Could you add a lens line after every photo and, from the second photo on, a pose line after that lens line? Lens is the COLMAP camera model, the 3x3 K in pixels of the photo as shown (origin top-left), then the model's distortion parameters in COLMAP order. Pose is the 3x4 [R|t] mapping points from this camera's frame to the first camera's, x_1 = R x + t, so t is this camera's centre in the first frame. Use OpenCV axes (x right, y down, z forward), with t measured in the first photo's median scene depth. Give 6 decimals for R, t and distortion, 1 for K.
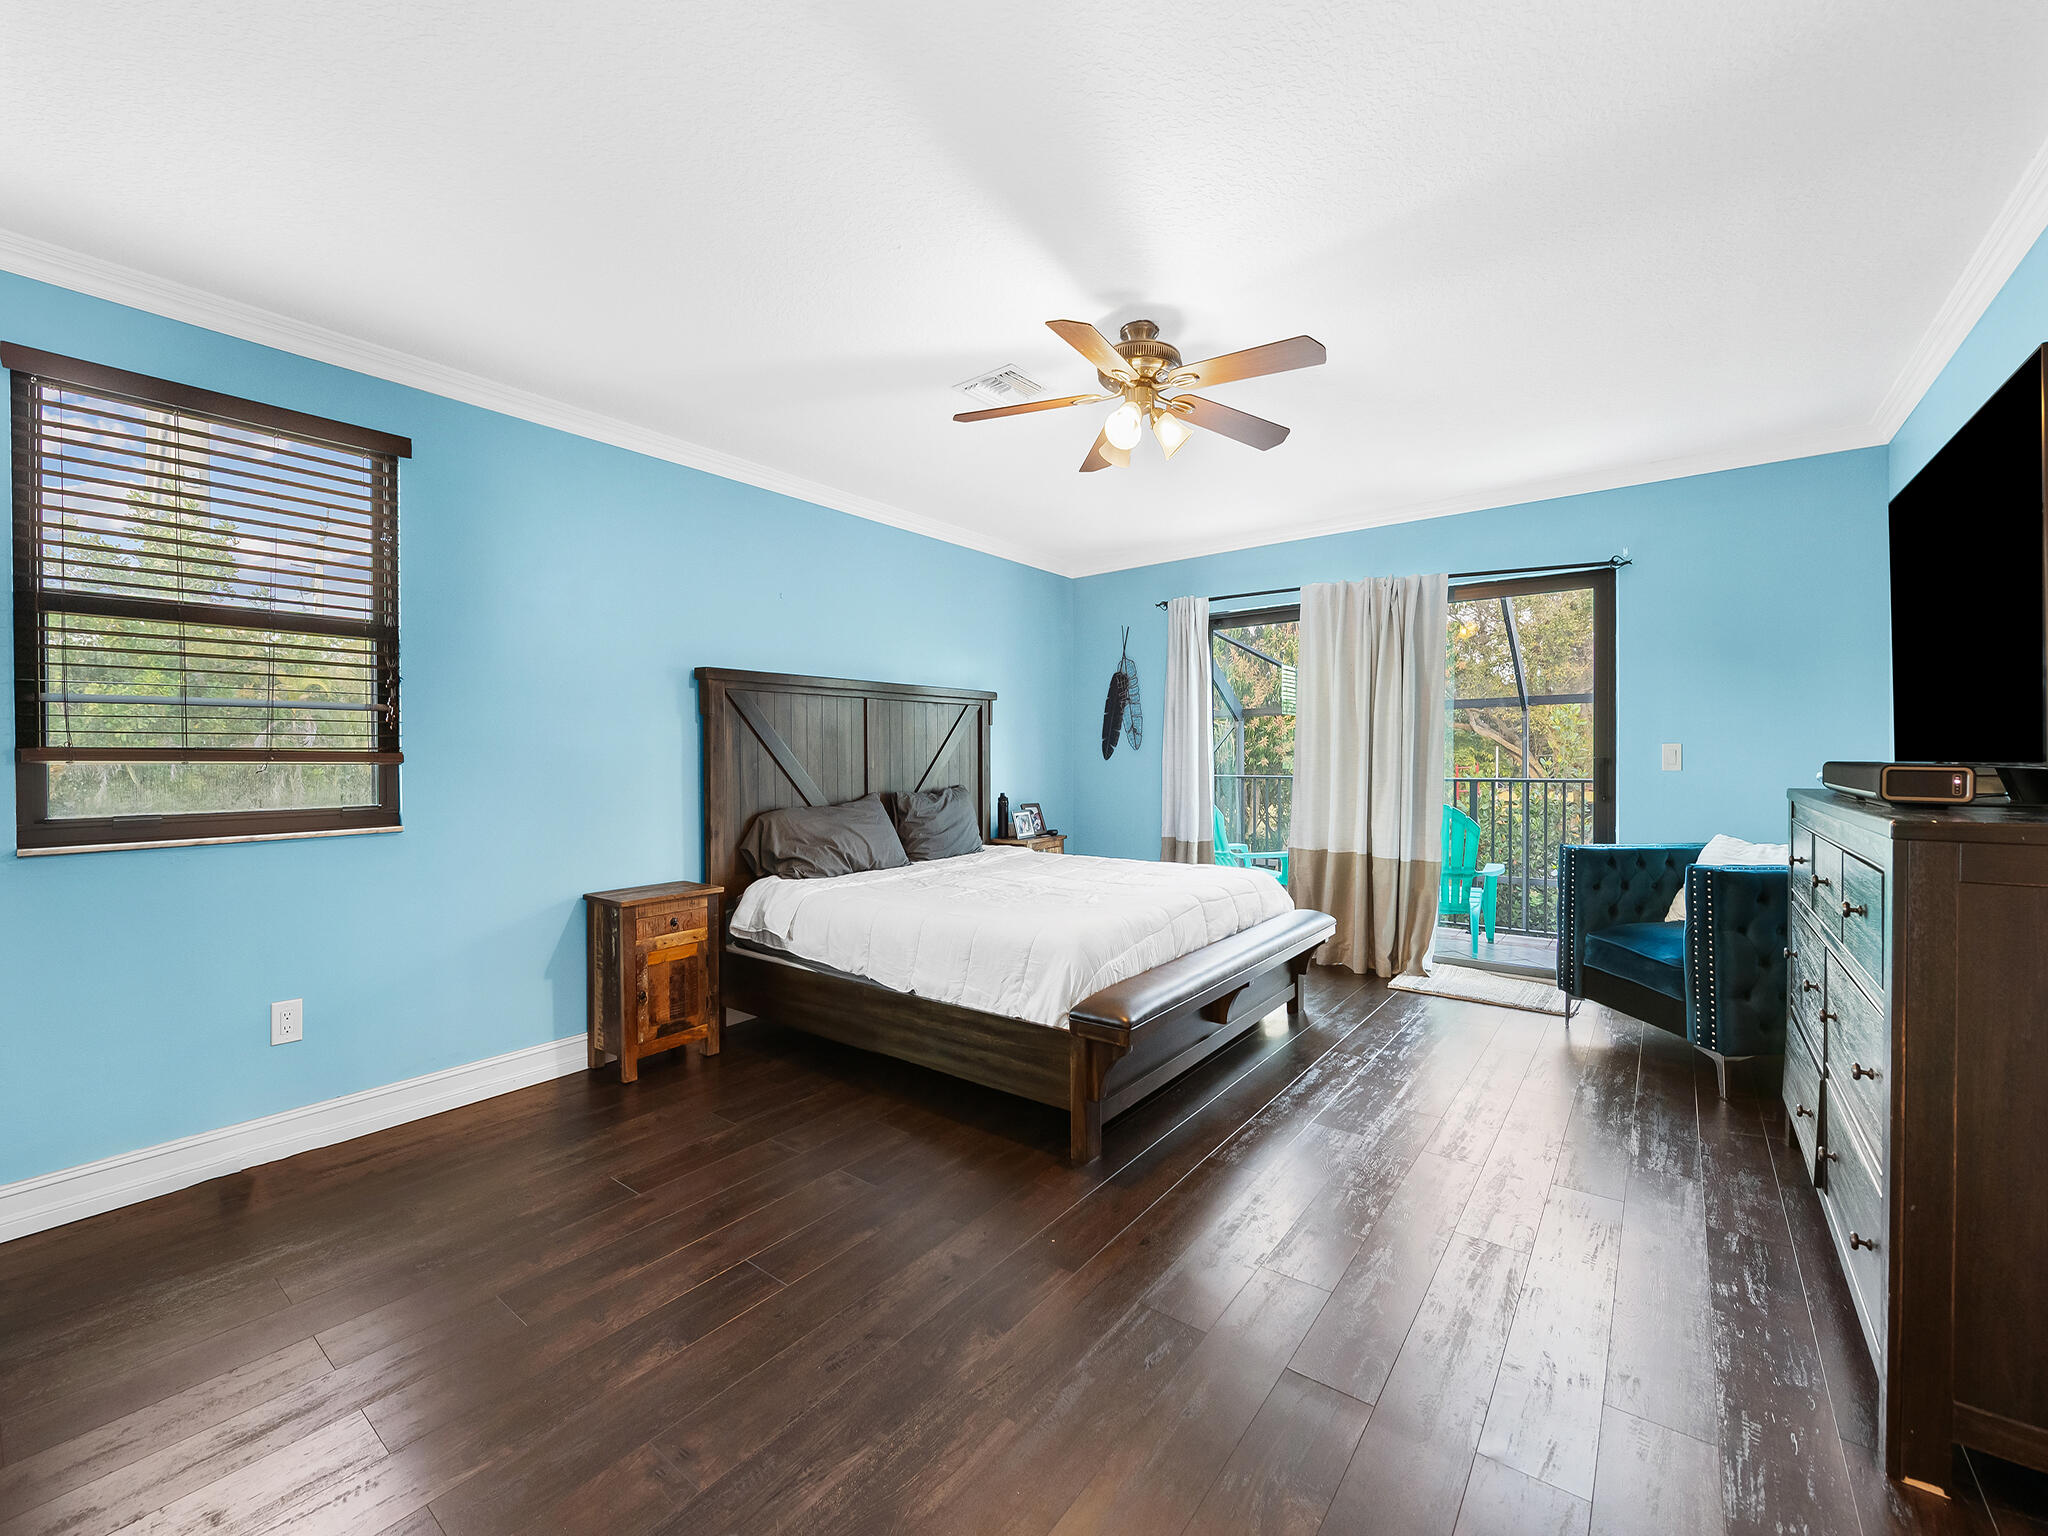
lens RADIAL K [[869.0, 0, 1024.0], [0, 869.0, 768.0], [0, 0, 1]] dist [-0.001088, -0.000828]
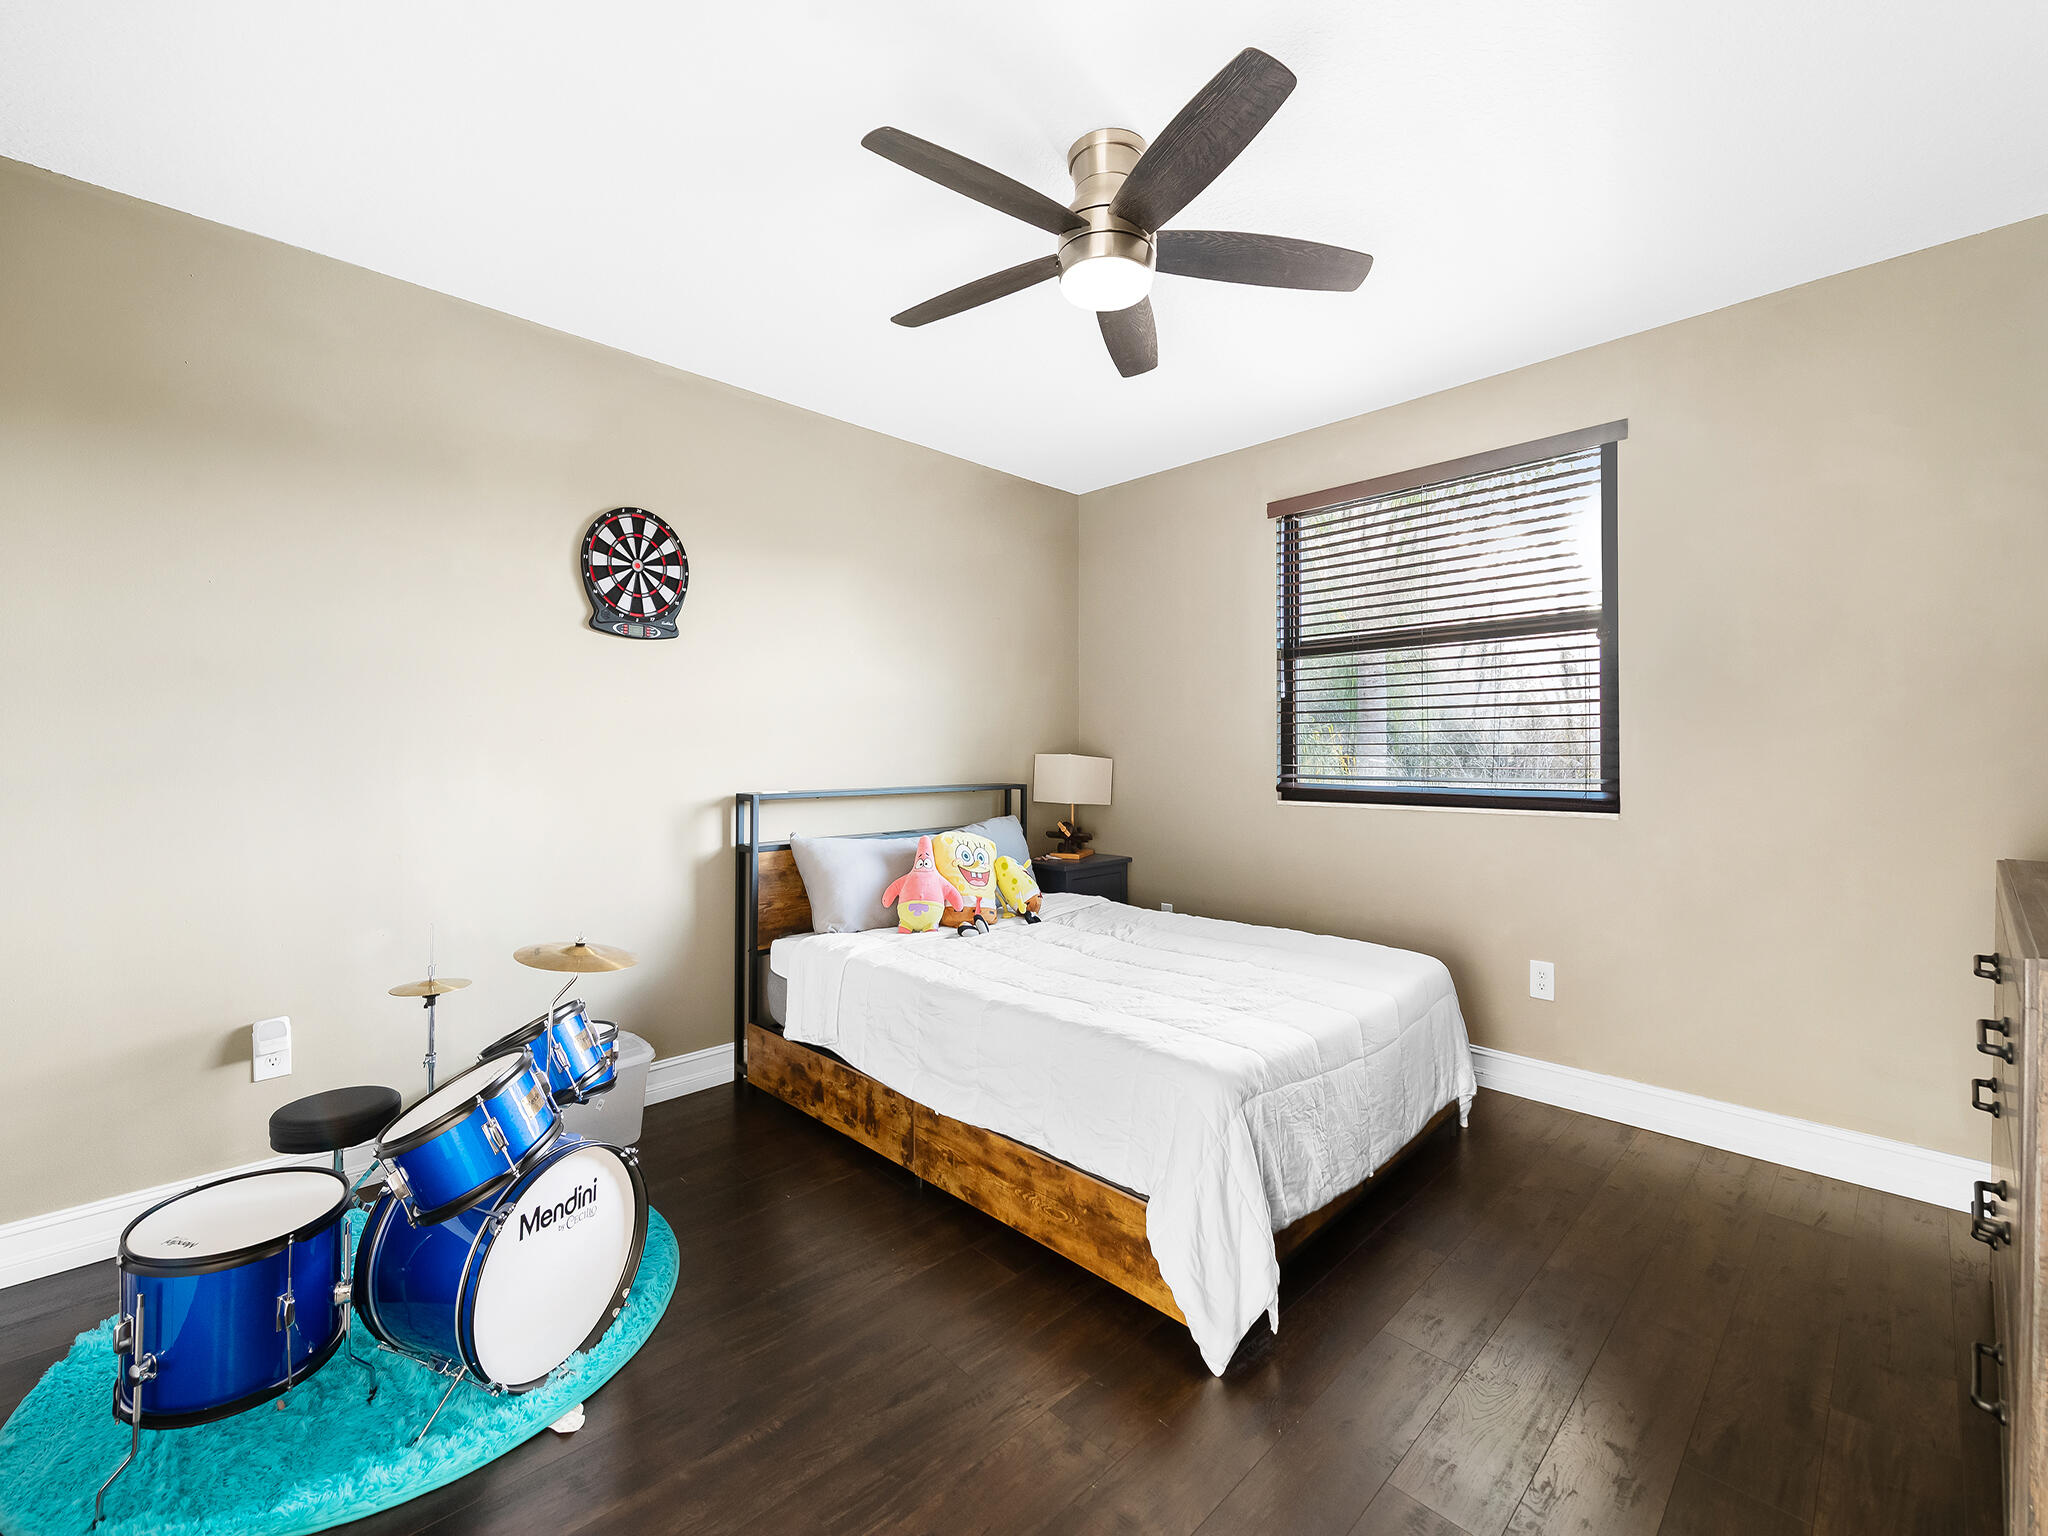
lens RADIAL K [[869.0, 0, 1024.0], [0, 869.0, 768.0], [0, 0, 1]] dist [-0.001088, -0.000828]
pose [[-0.170422, 0.017826, -0.985210, 0.382032], [-0.010702, 0.999744, 0.019940, -0.001207], [0.985313, 0.013942, -0.170187, 0.517599]]
